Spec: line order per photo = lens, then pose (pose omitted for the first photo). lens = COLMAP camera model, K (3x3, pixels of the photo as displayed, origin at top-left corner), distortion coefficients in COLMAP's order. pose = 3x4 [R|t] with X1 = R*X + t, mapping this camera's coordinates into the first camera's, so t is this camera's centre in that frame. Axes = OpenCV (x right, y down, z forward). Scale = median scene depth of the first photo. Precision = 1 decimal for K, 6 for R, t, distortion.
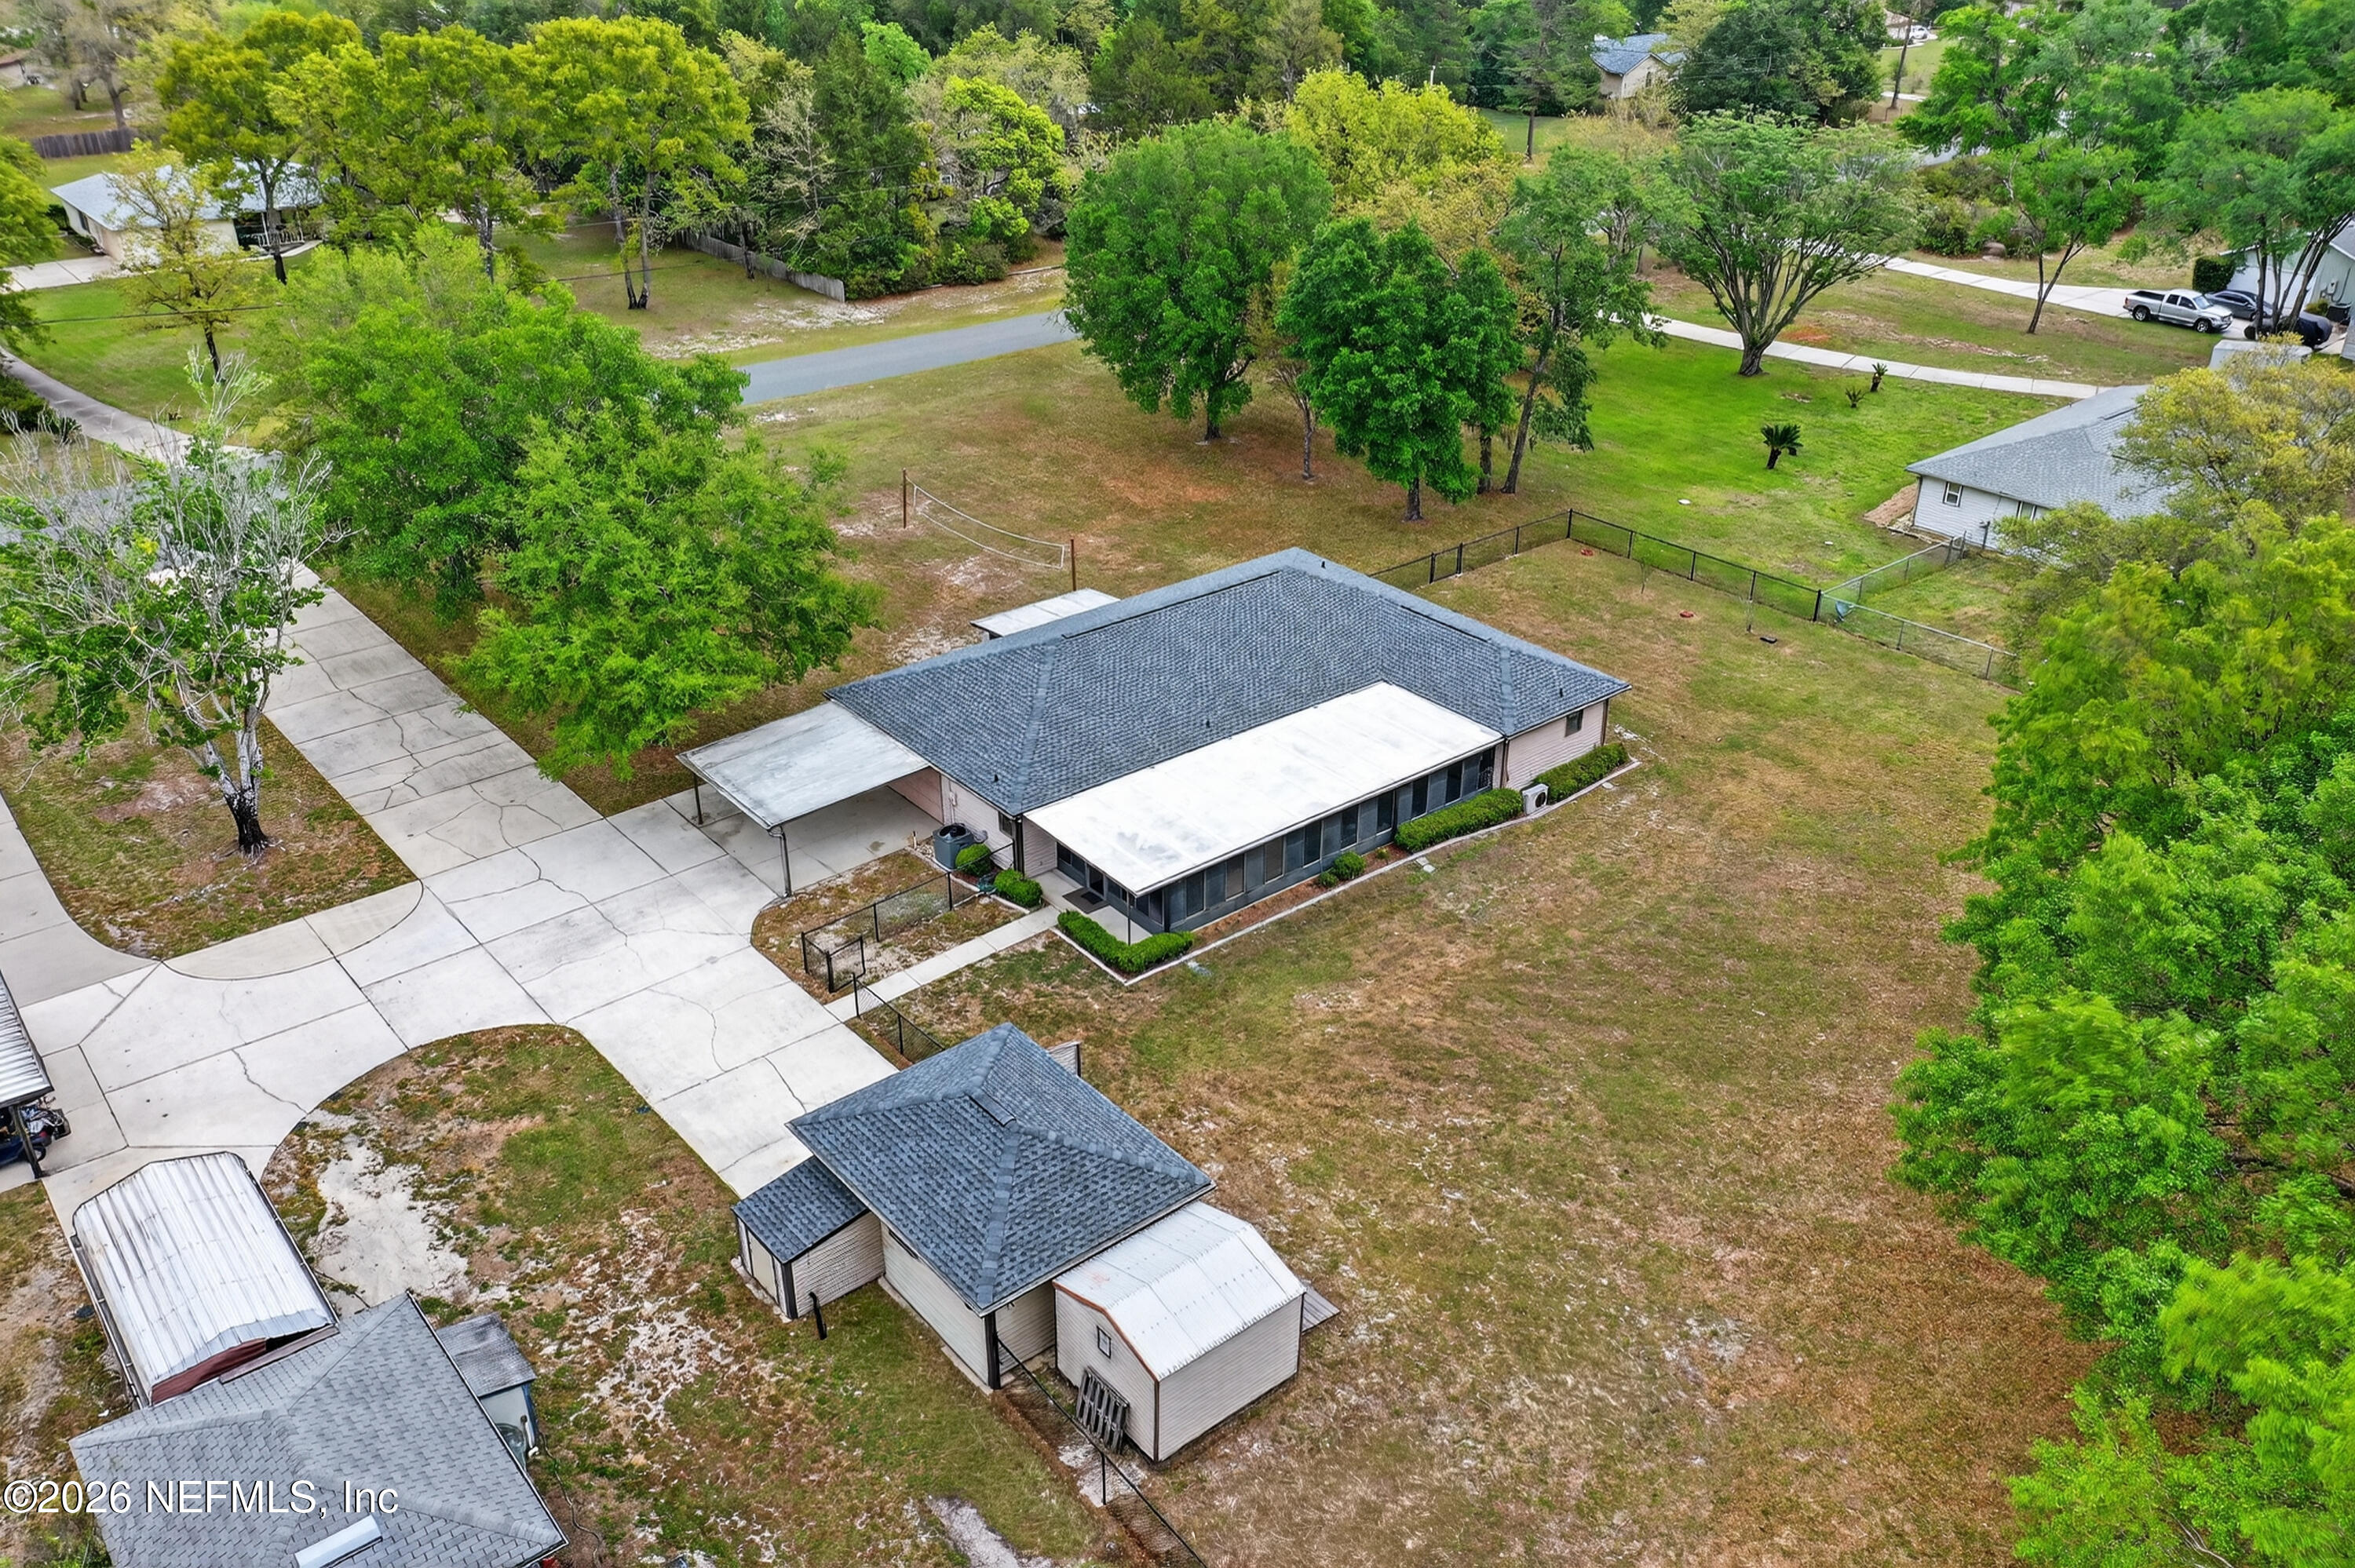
lens RADIAL K [[1853.8, 0, 1177.5], [0, 1853.8, 784.0], [0, 0, 1]] dist [-0.004440, 0.003776]
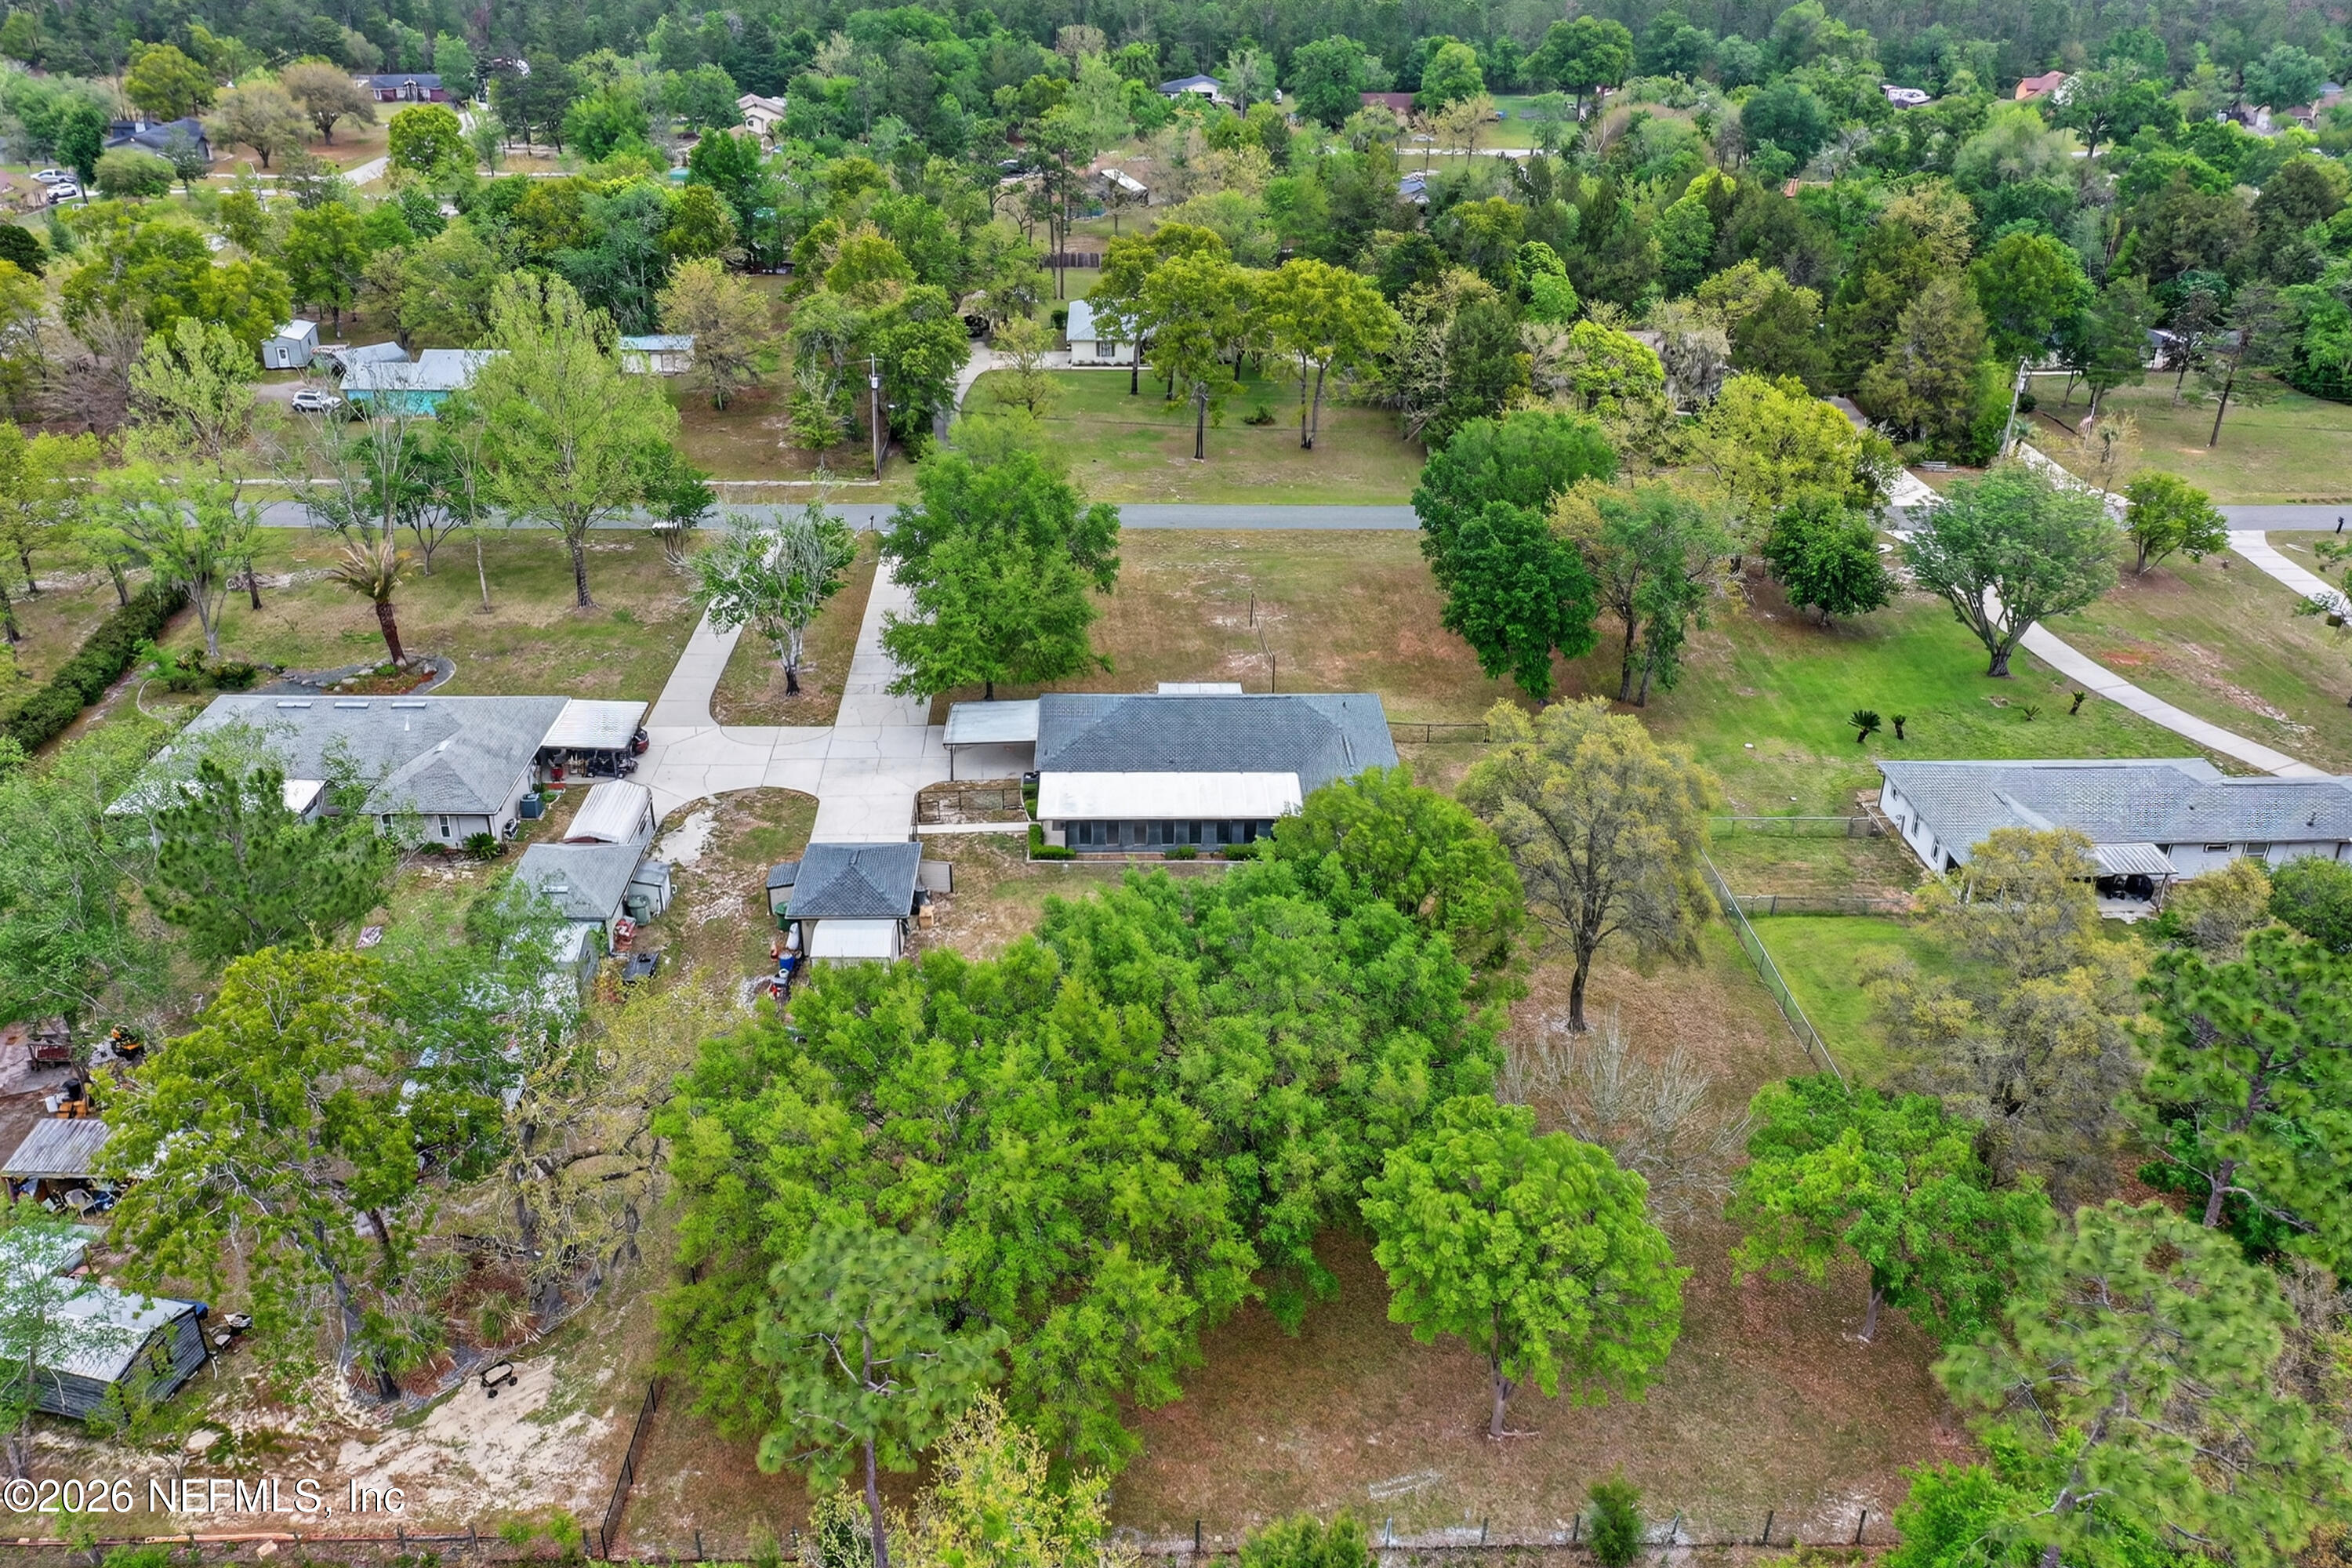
lens RADIAL K [[1851.7, 0, 1176.0], [0, 1851.7, 784.0], [0, 0, 1]] dist [-0.004440, 0.003776]
pose [[0.792731, 0.280144, -0.541384, 1.054635], [-0.295026, 0.953514, 0.061407, -0.129674], [0.533420, 0.111044, 0.838530, -0.553810]]
